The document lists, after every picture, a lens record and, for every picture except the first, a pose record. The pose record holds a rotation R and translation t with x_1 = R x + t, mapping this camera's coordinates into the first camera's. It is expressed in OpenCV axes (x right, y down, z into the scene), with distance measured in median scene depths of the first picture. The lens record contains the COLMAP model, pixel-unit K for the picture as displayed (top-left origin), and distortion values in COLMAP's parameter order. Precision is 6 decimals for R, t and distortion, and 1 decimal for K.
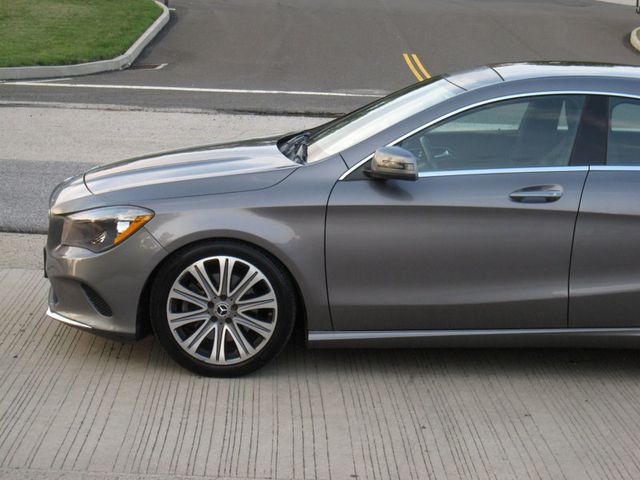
lens RADIAL K [[1580.2, 0, 320.0], [0, 1580.2, 240.0], [0, 0, 1]] dist [-0.129872, 0.012201]
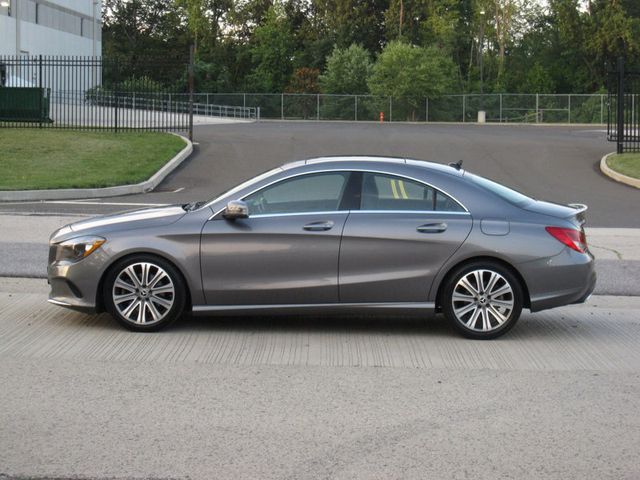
lens RADIAL K [[1580.2, 0, 320.0], [0, 1580.2, 240.0], [0, 0, 1]] dist [-0.129872, 0.012201]
pose [[0.999430, -0.009043, -0.032531, 0.194227], [0.006160, 0.996132, -0.087649, 0.140940], [0.033197, 0.087399, 0.995620, -0.764682]]
